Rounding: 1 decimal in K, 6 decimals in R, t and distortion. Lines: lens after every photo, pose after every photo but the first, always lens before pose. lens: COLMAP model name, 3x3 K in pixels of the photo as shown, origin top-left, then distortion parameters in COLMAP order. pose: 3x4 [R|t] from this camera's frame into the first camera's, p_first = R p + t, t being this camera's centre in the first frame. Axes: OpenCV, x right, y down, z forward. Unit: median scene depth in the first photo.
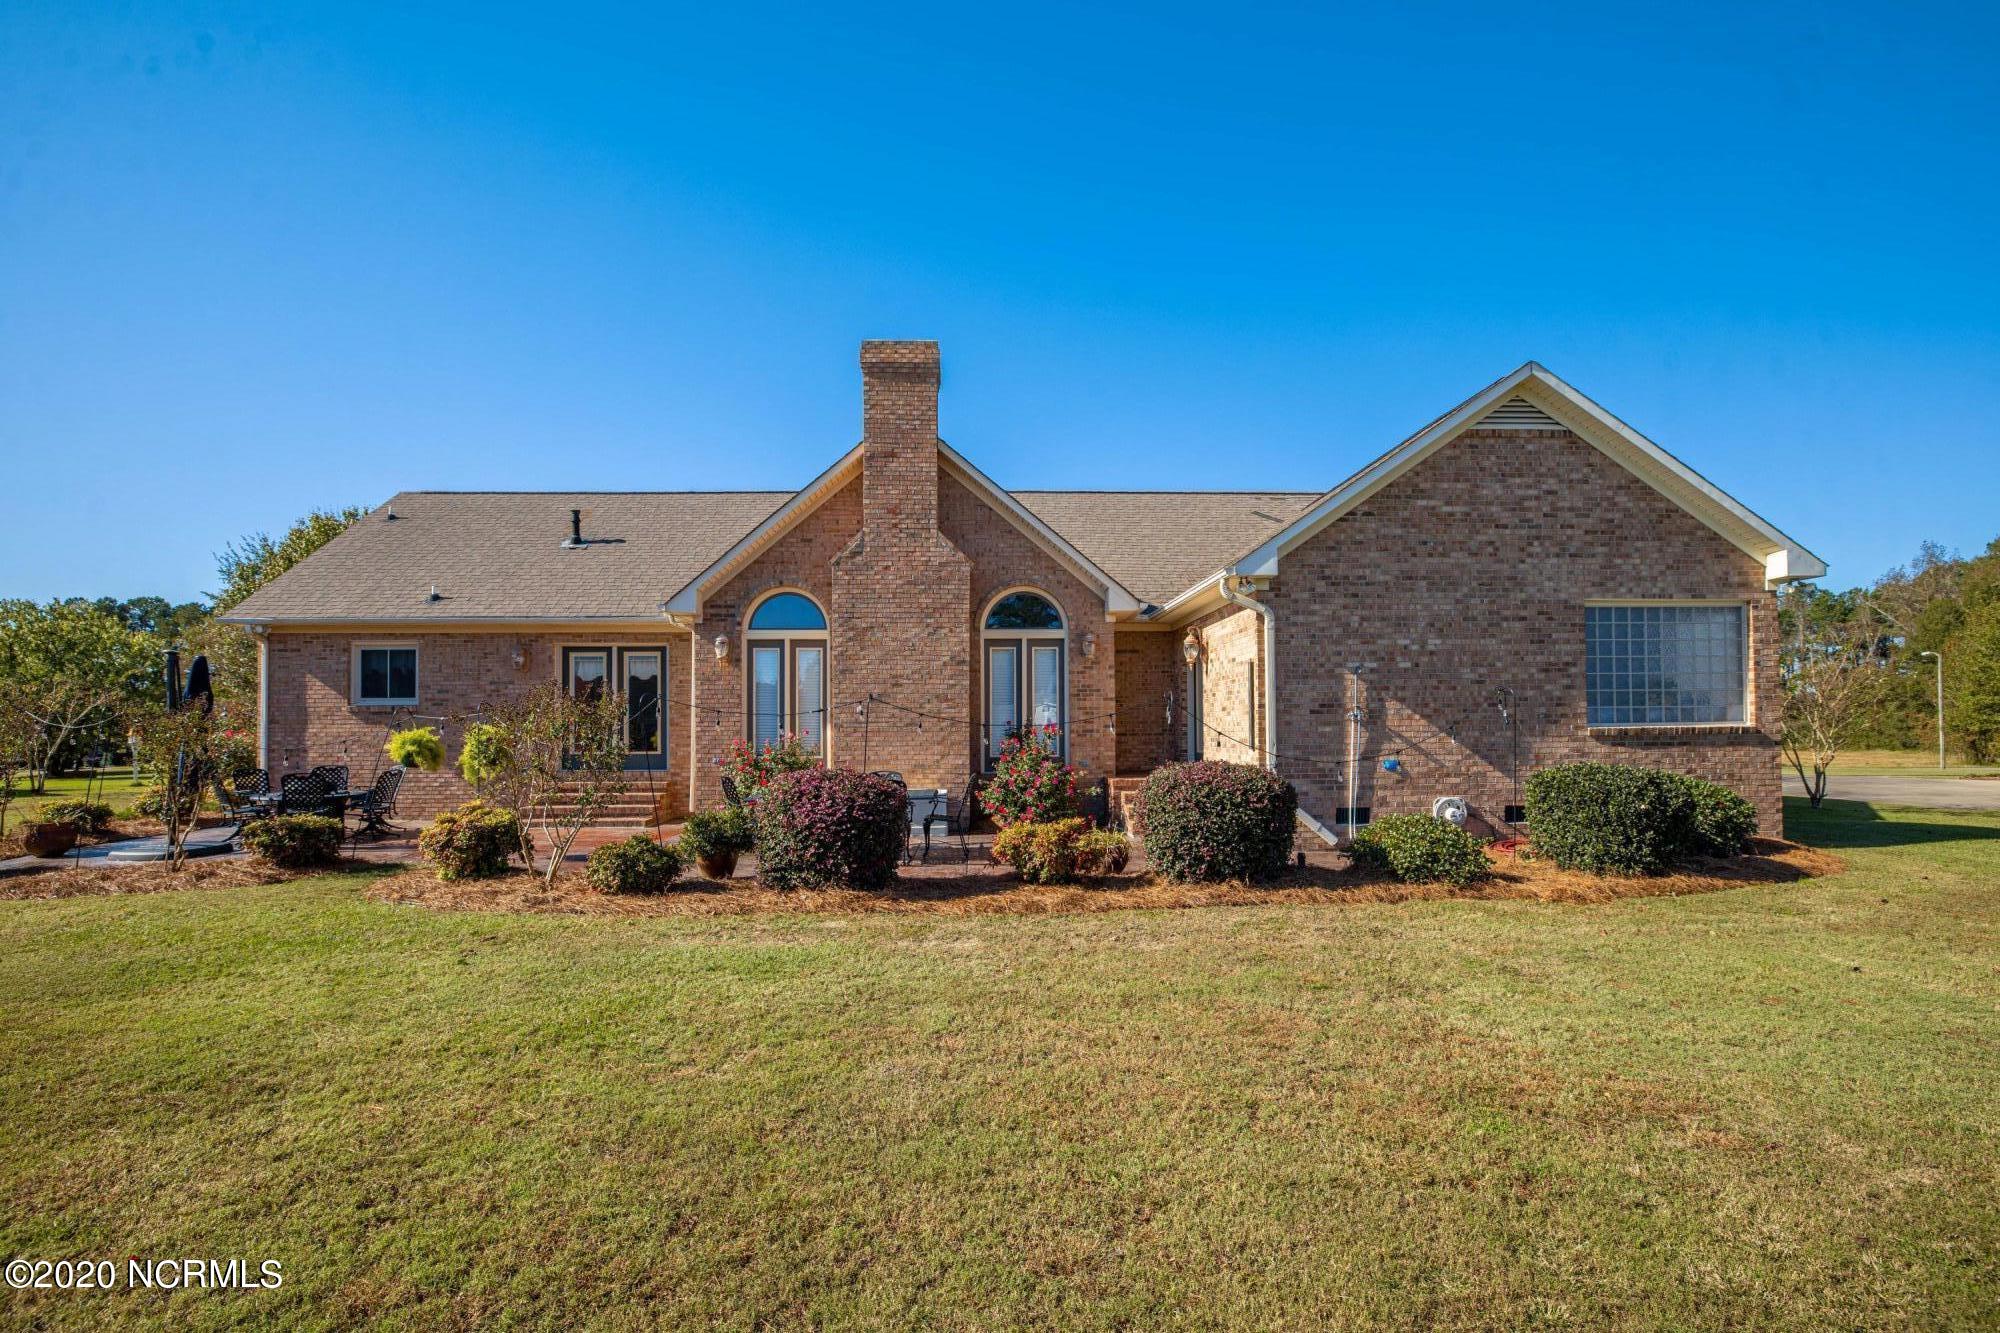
lens RADIAL K [[944.5, 0, 1000.7], [0, 944.5, 703.8], [0, 0, 1]] dist [-0.034583, 0.000359]
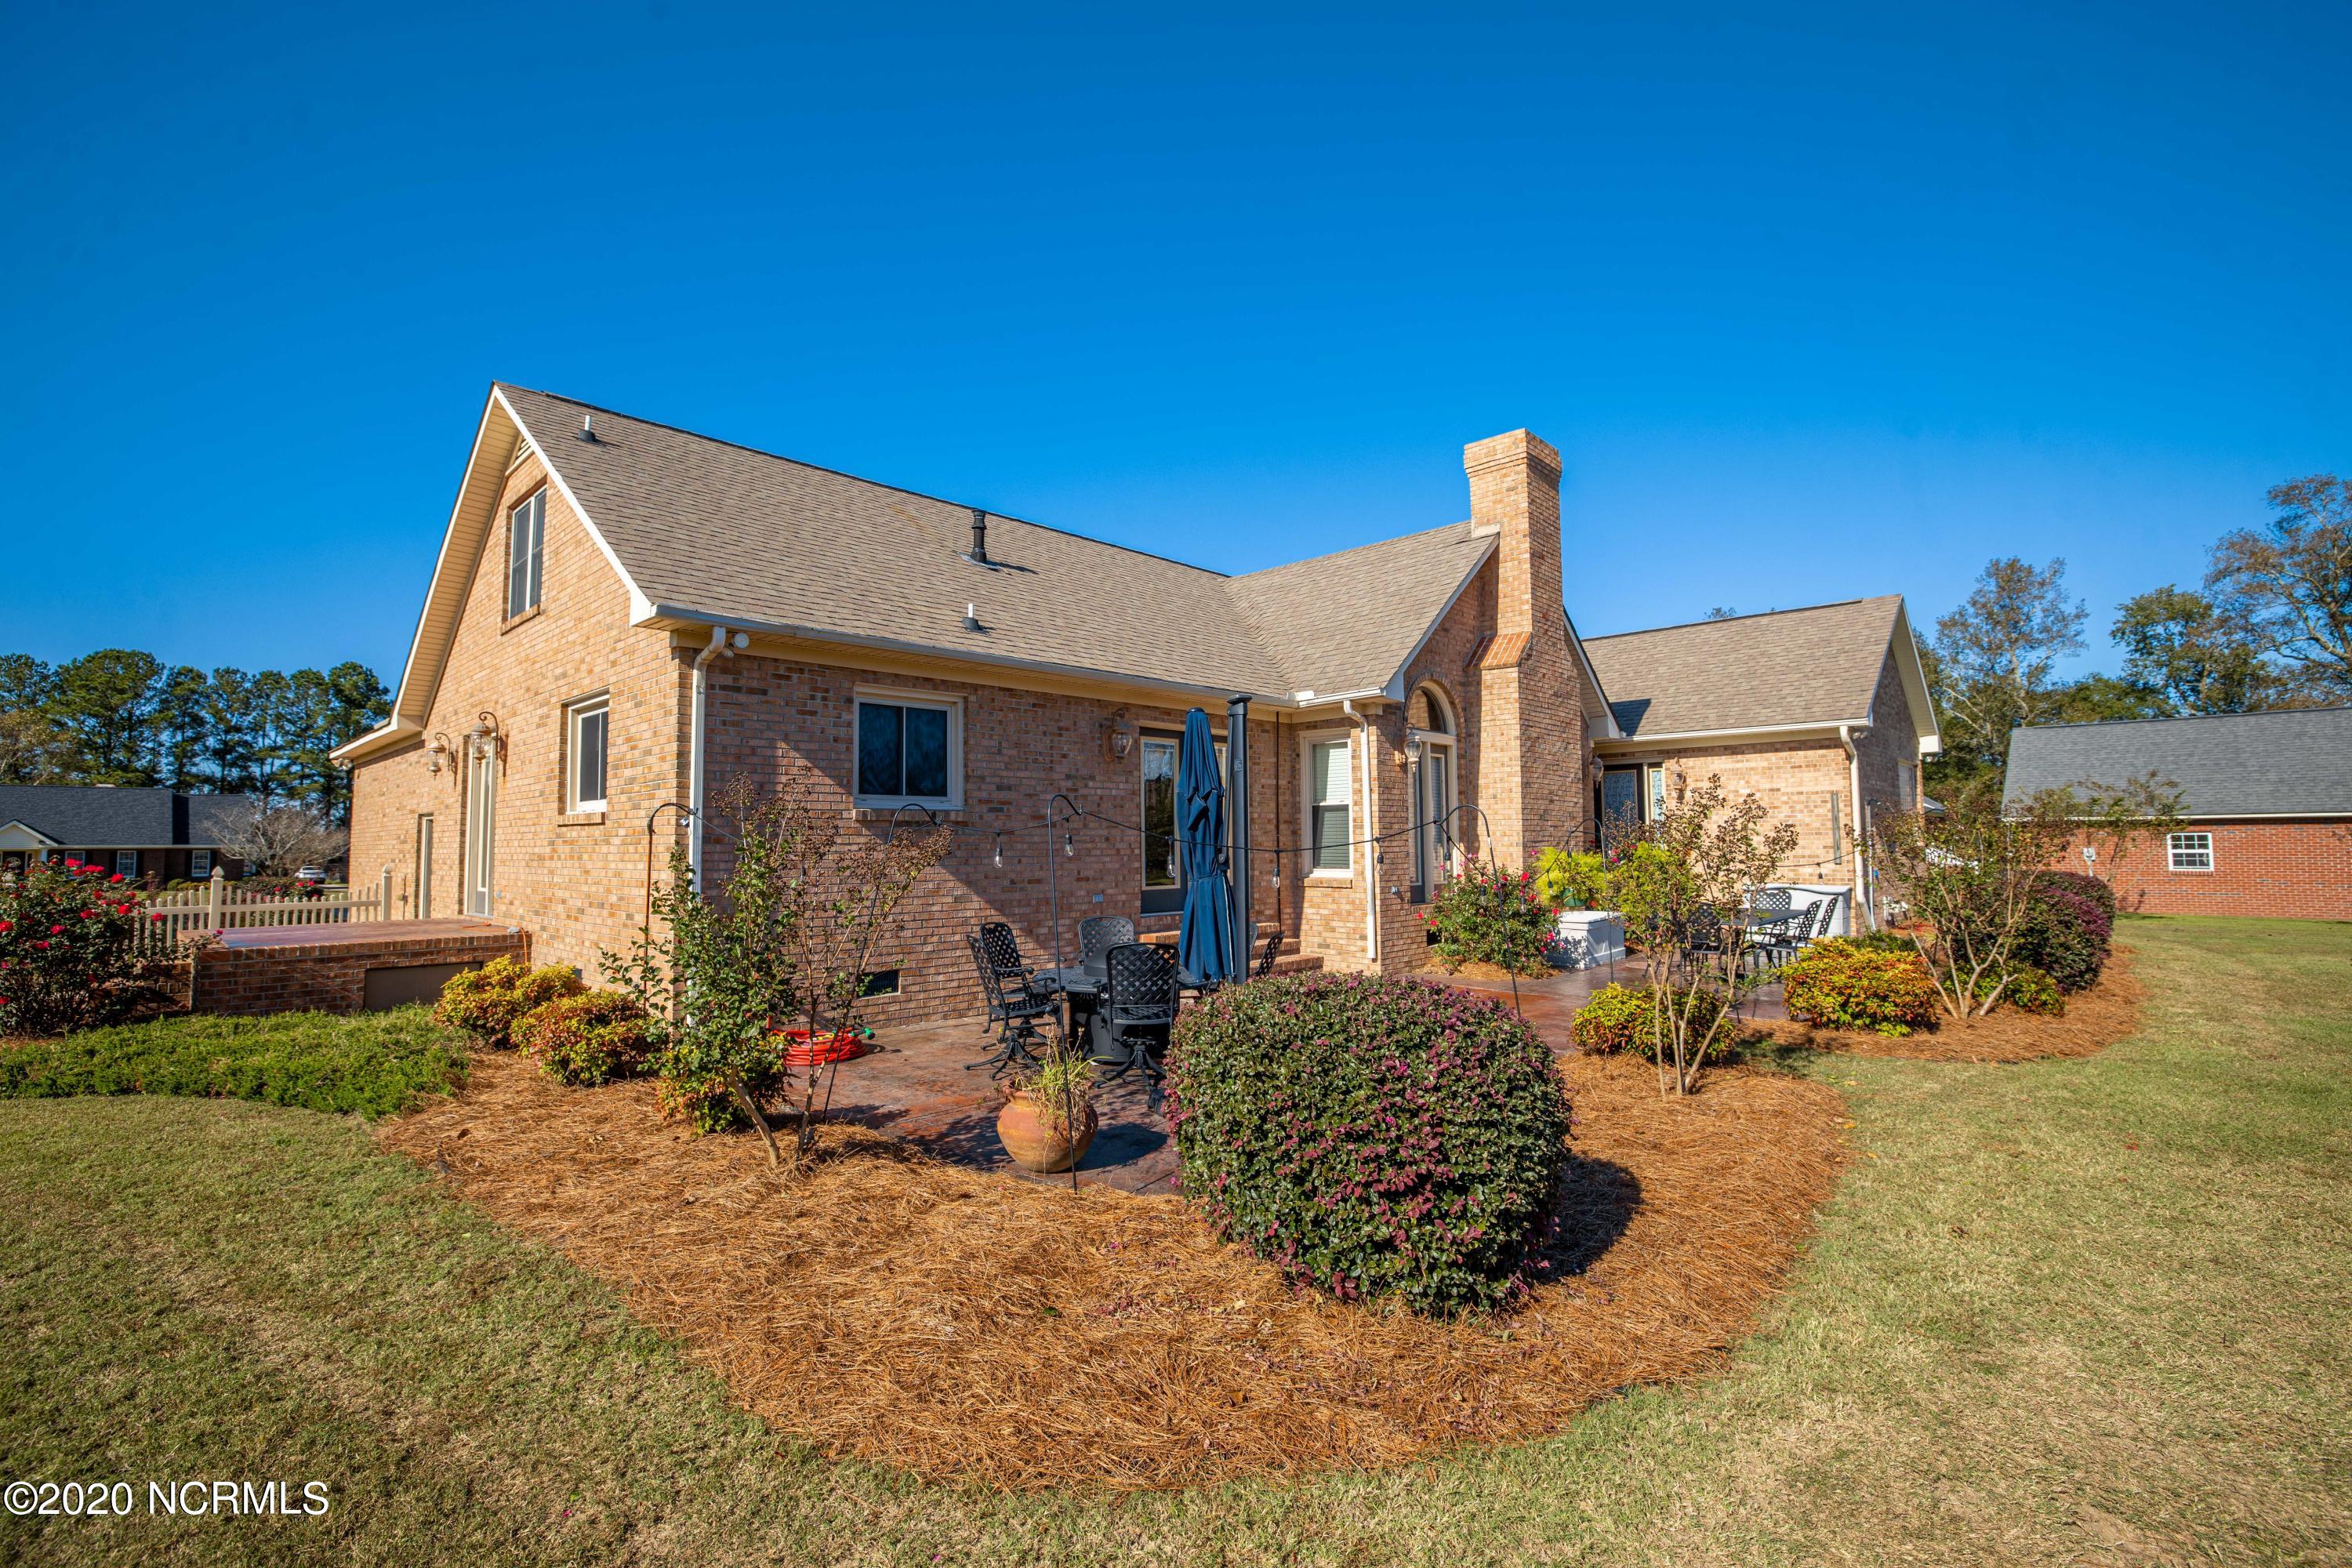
lens RADIAL K [[1110.8, 0, 1176.8], [0, 1110.8, 827.9], [0, 0, 1]] dist [-0.034583, 0.000359]
pose [[0.727046, 0.014113, 0.686443, -1.368271], [-0.012135, 0.999897, -0.007705, 0.021791], [-0.686481, -0.002728, 0.727143, 0.583079]]
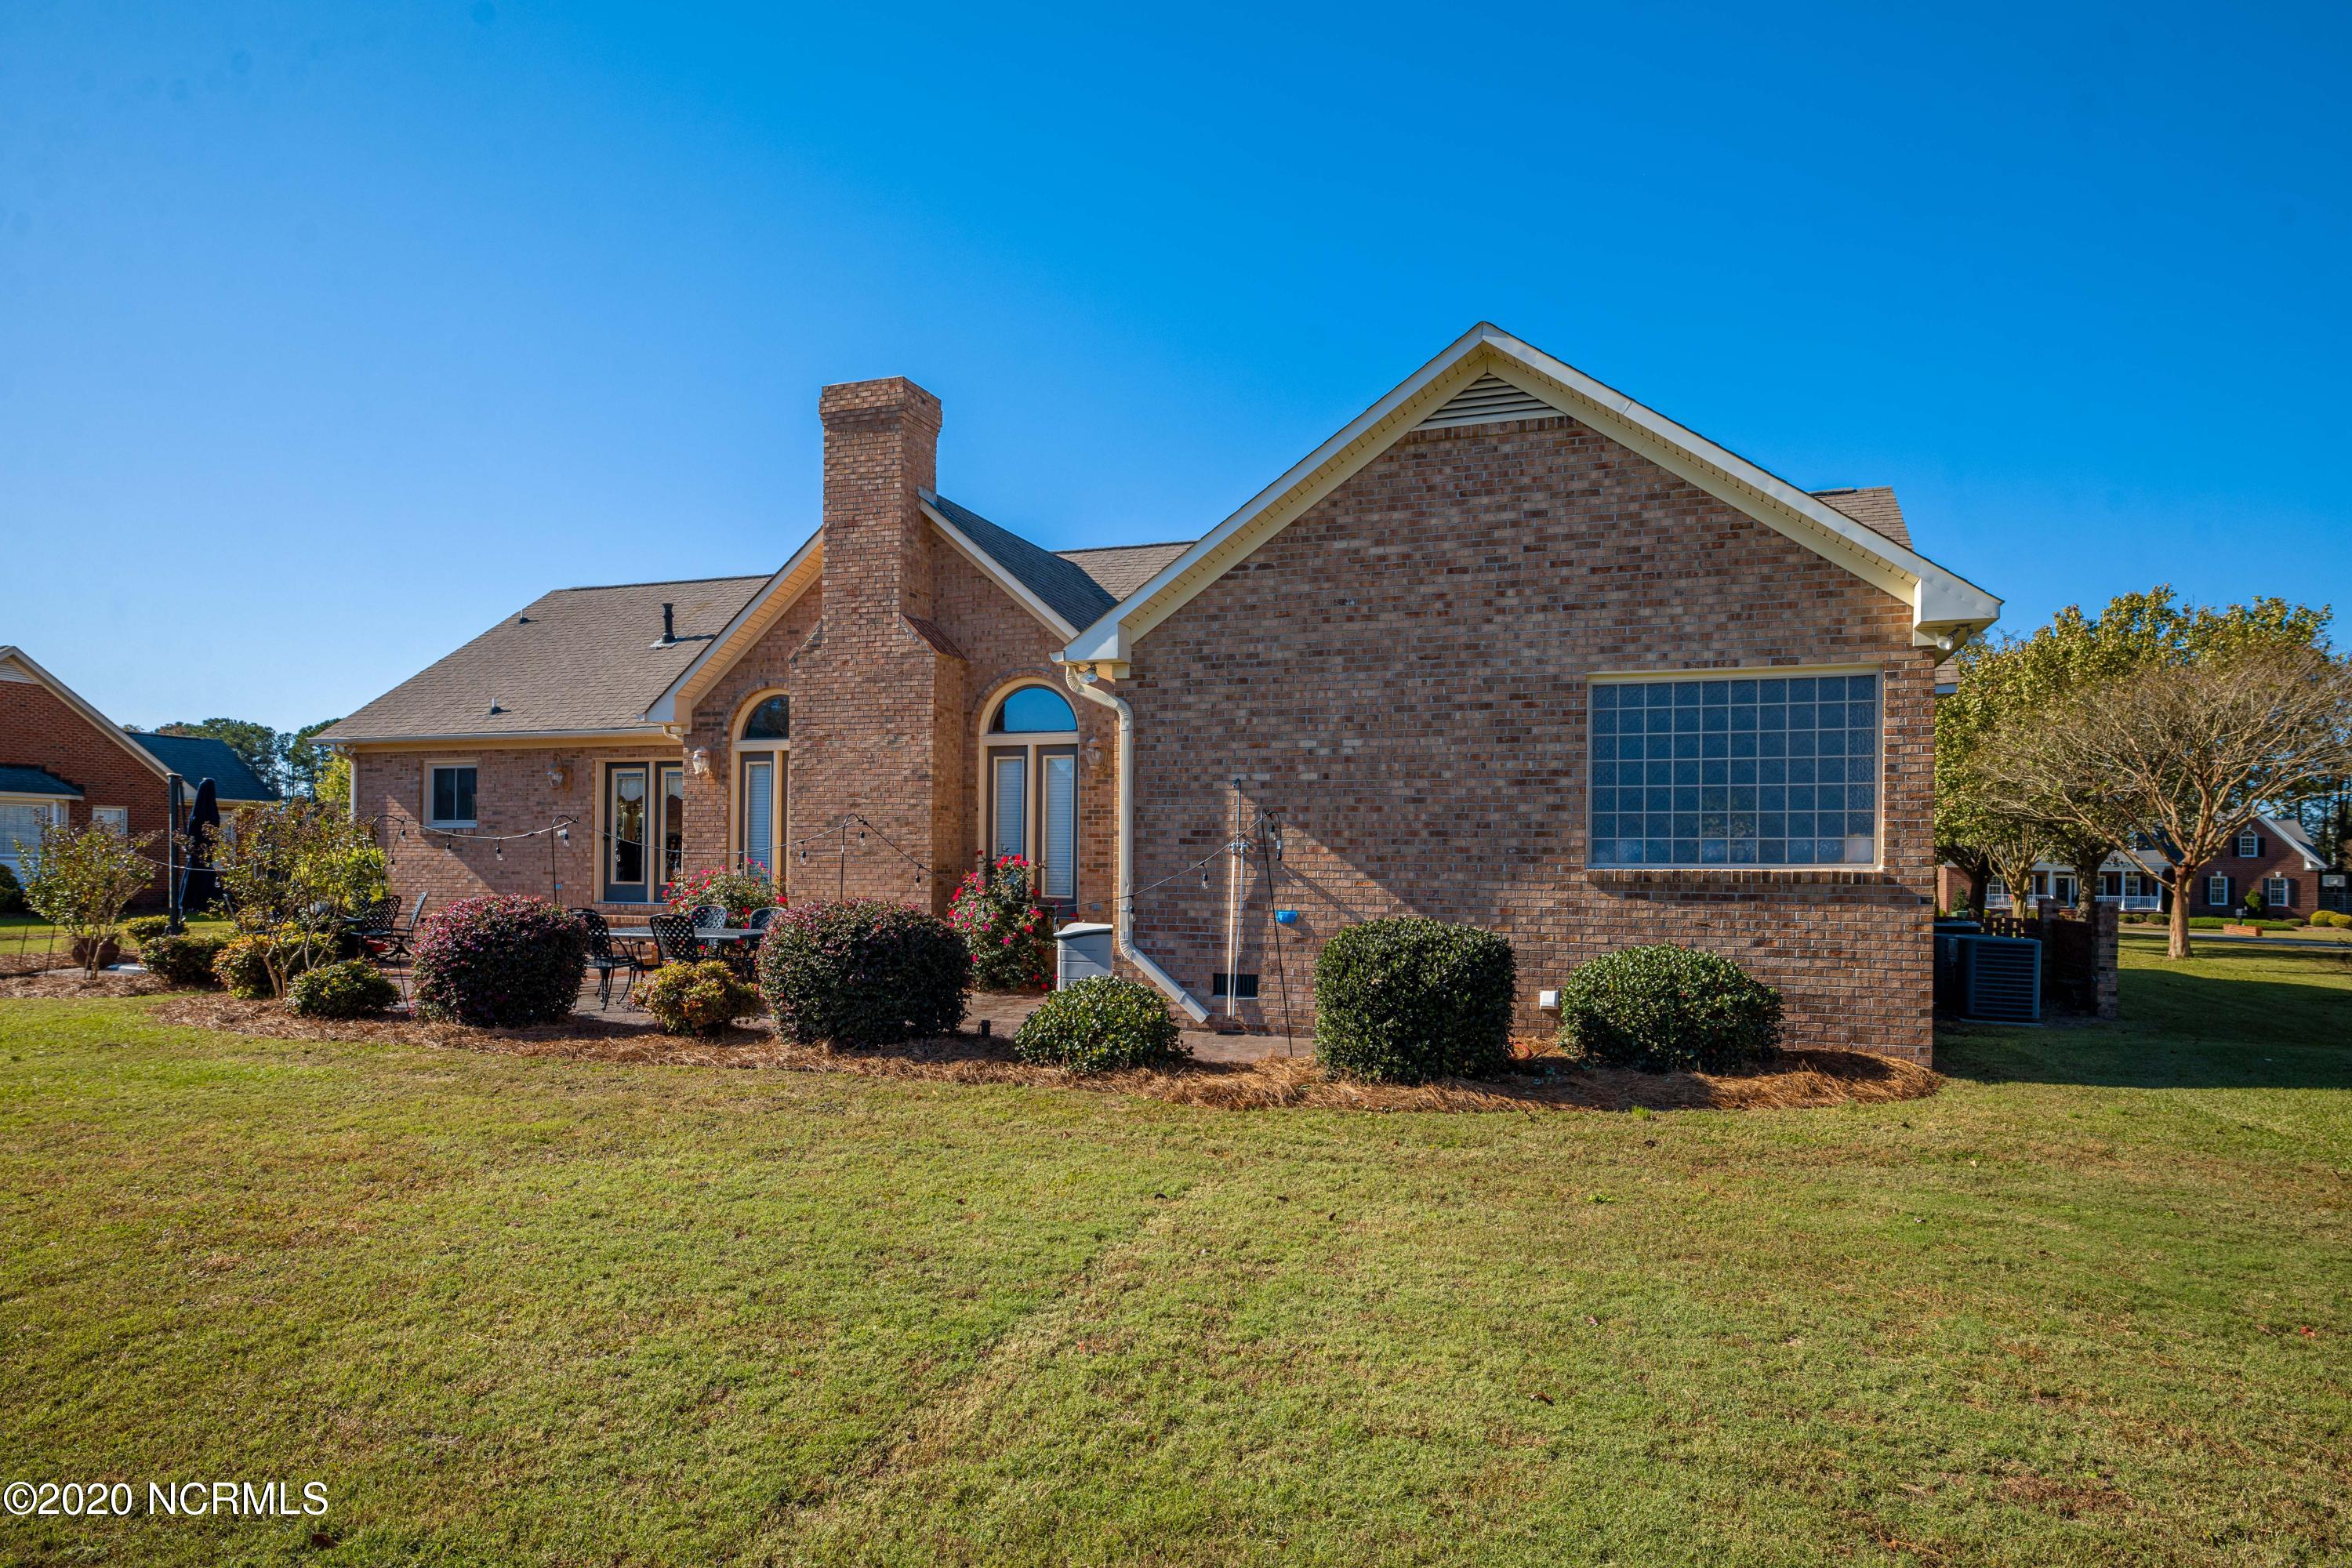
lens RADIAL K [[1359.3, 0, 1175.5], [0, 1359.3, 854.0], [0, 0, 1]] dist [-0.034357, 0.000276]
pose [[0.930643, 0.011913, -0.365734, 0.708072], [-0.005419, 0.999809, 0.018779, -0.001667], [0.365888, -0.015495, 0.930530, 0.006492]]
